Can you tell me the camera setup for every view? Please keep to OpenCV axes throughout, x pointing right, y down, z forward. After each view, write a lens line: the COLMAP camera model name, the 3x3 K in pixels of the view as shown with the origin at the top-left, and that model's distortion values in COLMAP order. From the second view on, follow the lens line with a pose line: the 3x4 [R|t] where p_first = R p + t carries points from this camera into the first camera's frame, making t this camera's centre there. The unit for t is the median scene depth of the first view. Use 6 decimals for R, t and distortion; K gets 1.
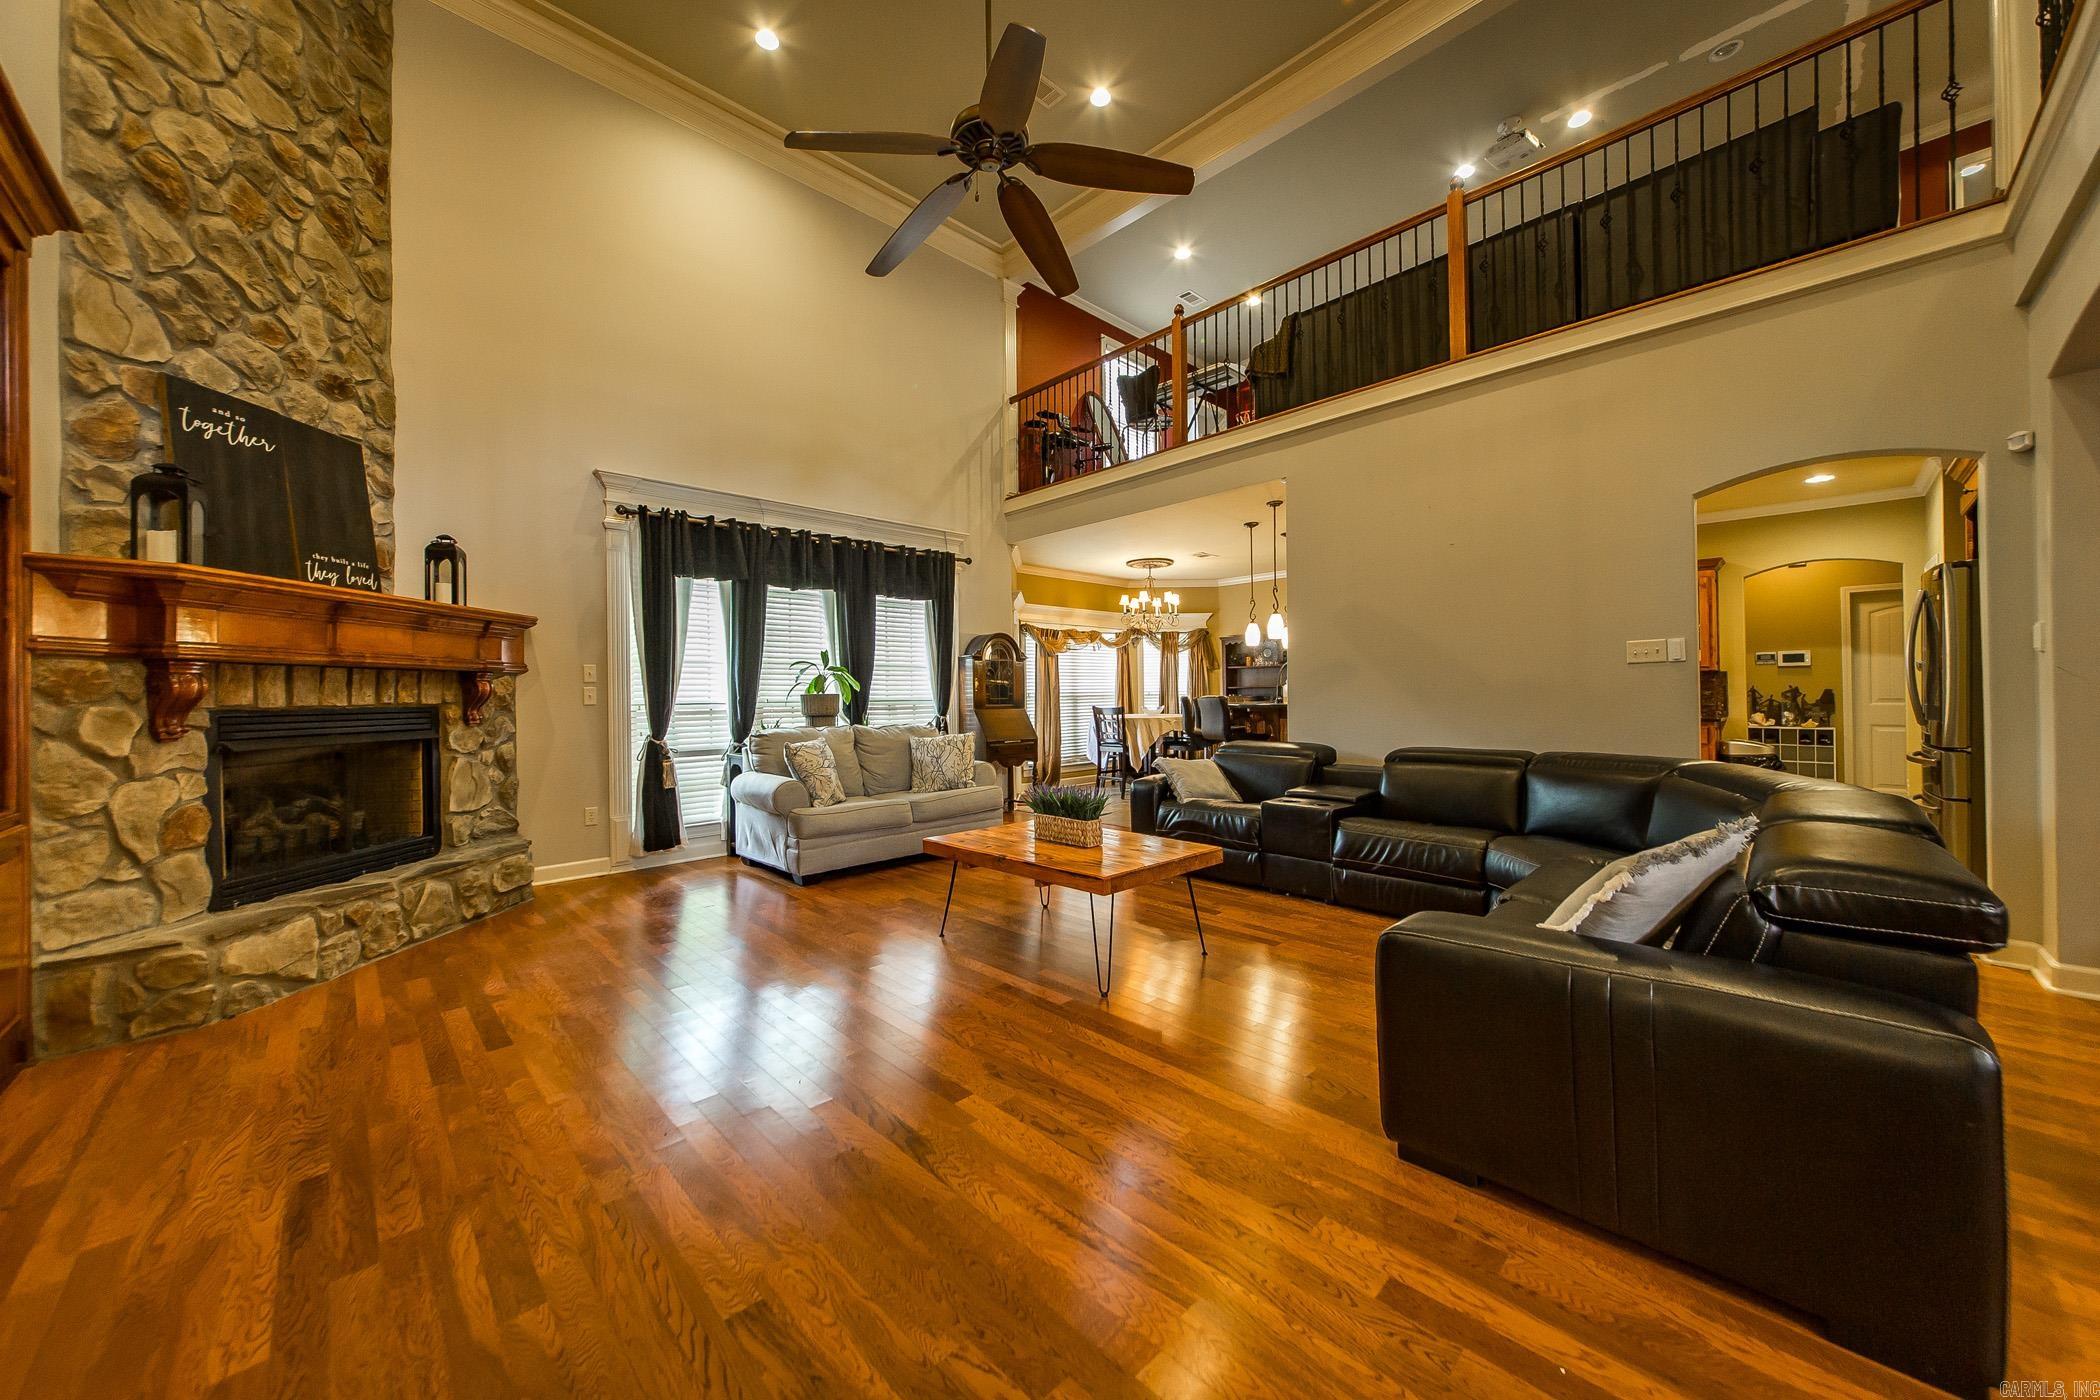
lens RADIAL K [[745.1, 0, 1052.2], [0, 745.1, 693.2], [0, 0, 1]] dist [-0.003031, 0.001472]
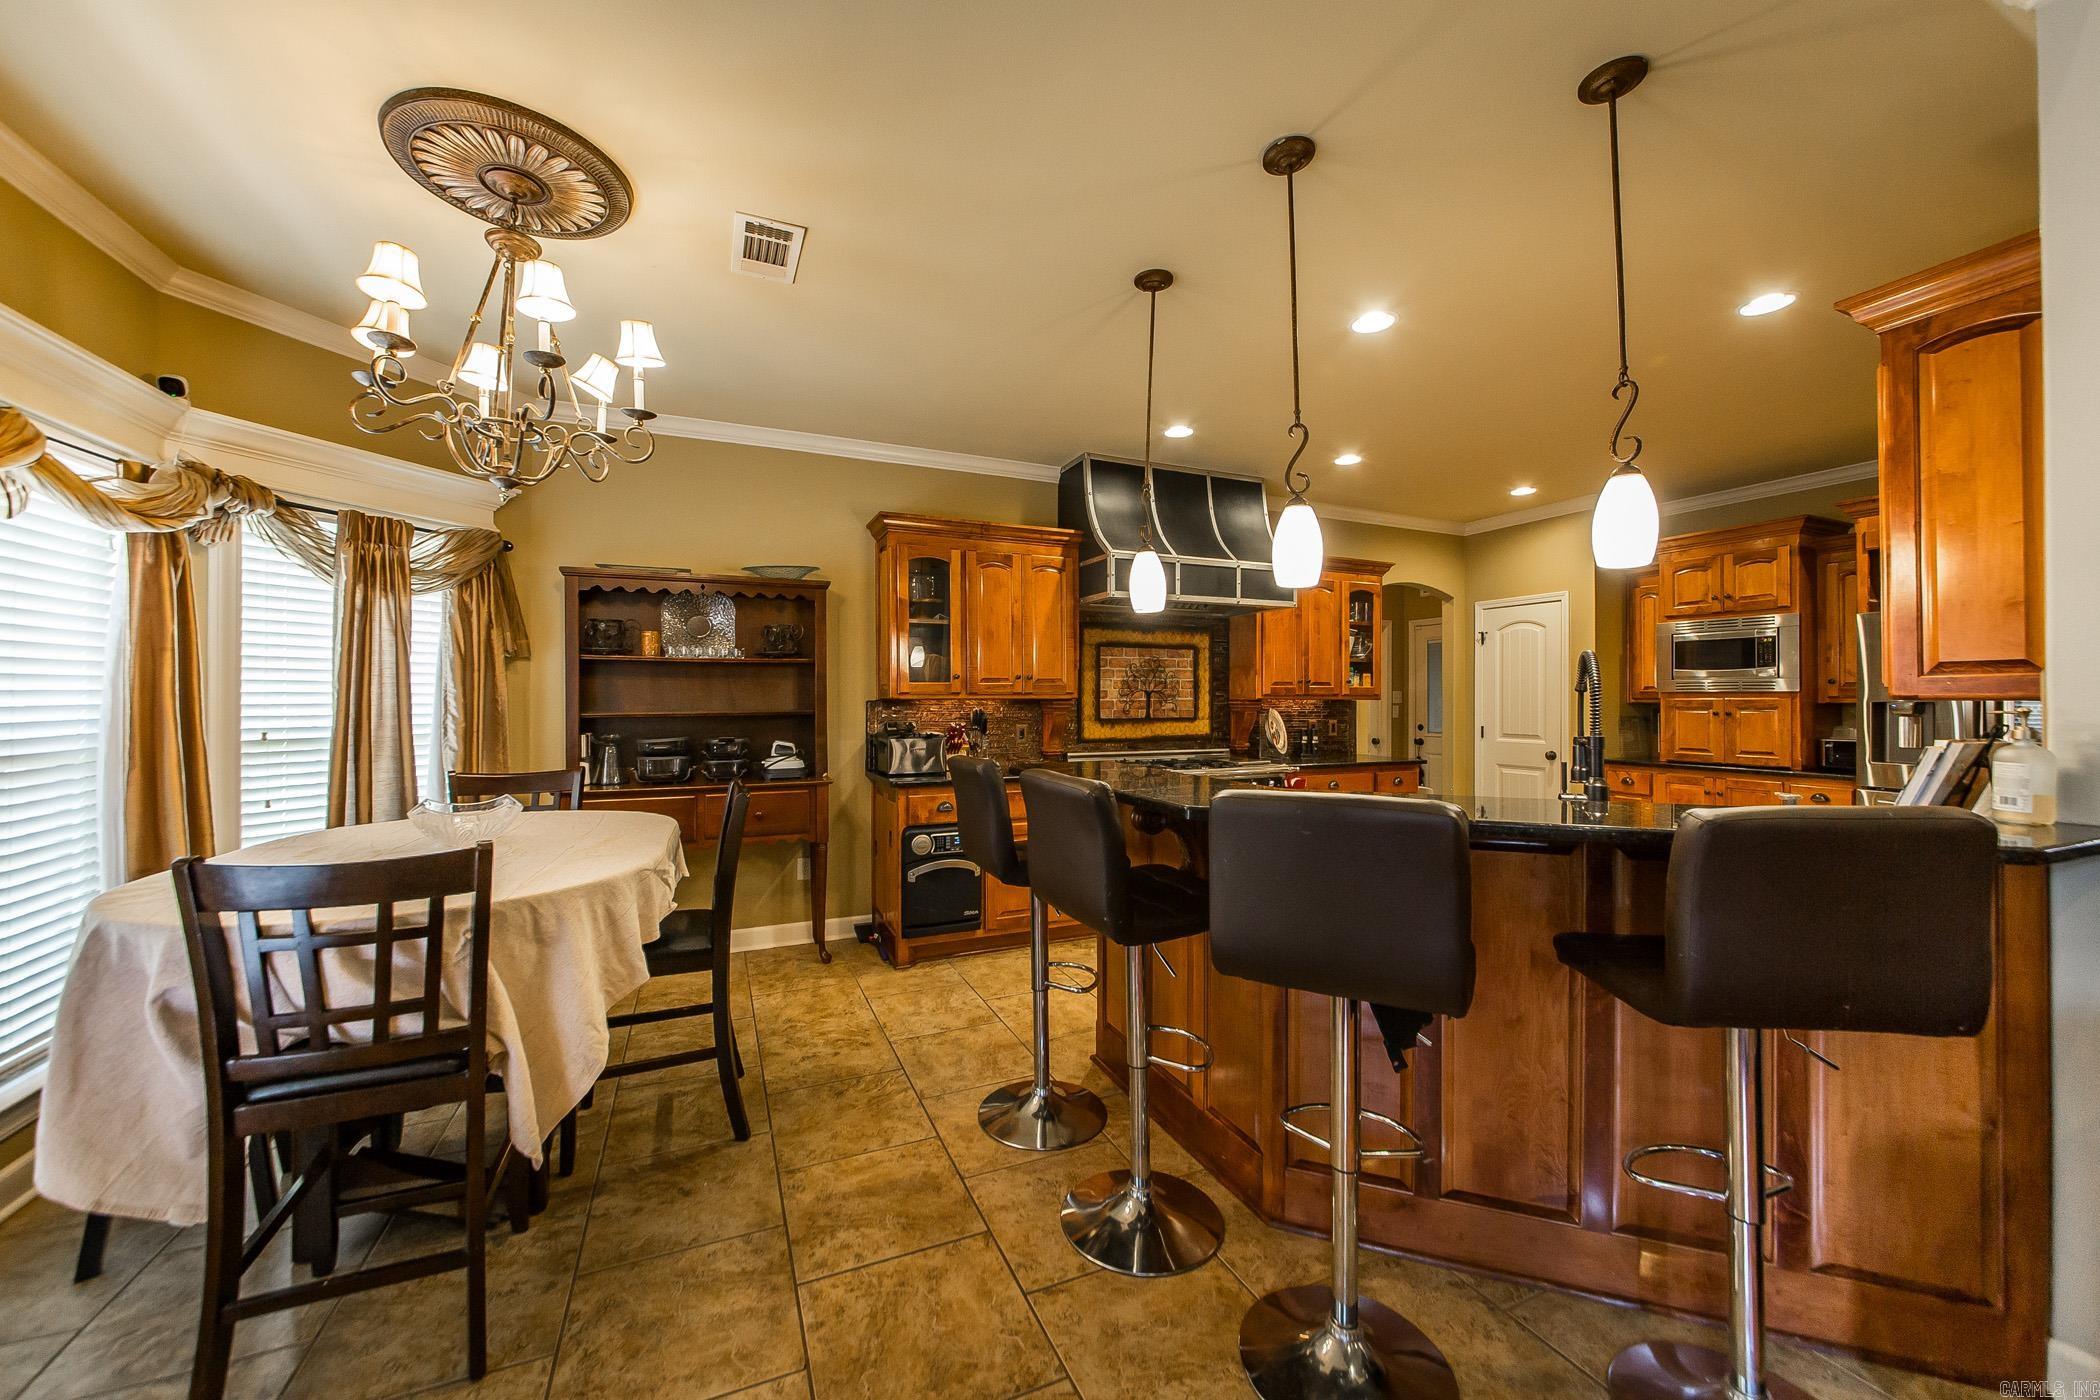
lens RADIAL K [[785.3, 0, 1038.8], [0, 785.3, 697.9], [0, 0, 1]] dist [-0.012573, -0.000326]
pose [[0.350569, 0.014306, 0.936427, -0.066697], [-0.005204, 0.999898, -0.013328, -0.031699], [-0.936522, -0.000201, 0.350608, 1.690995]]
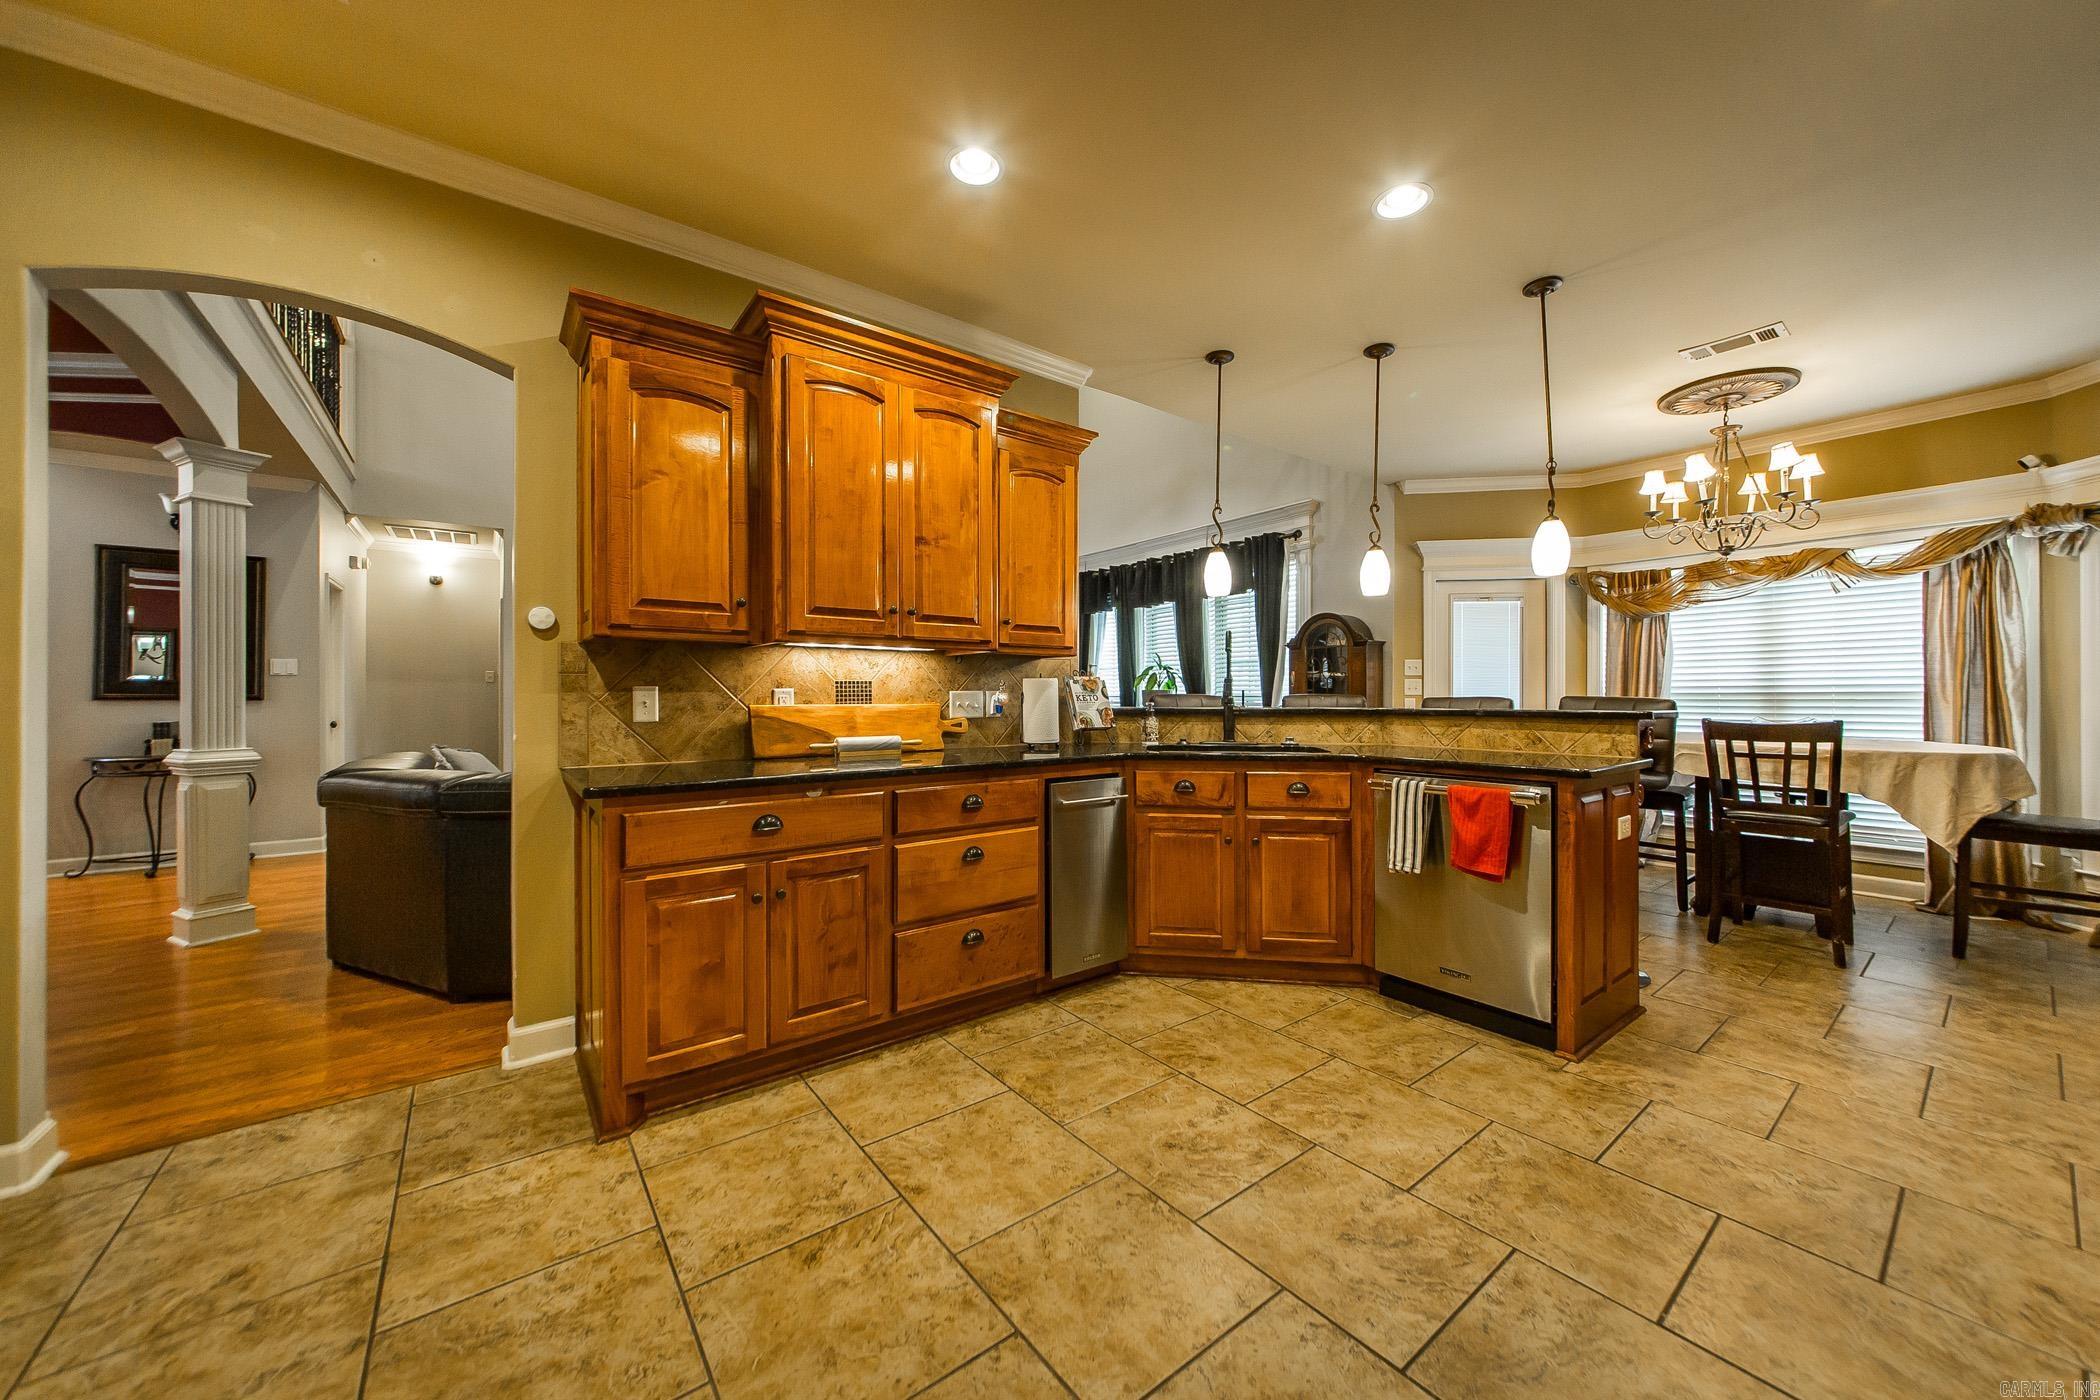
lens RADIAL K [[745.1, 0, 1050.9], [0, 745.1, 695.4], [0, 0, 1]] dist [-0.003031, 0.001472]
pose [[-0.121603, 0.011547, -0.992512, 1.350470], [0.003369, 0.999931, 0.011221, -0.006406], [0.992573, -0.001980, -0.121633, 1.446842]]
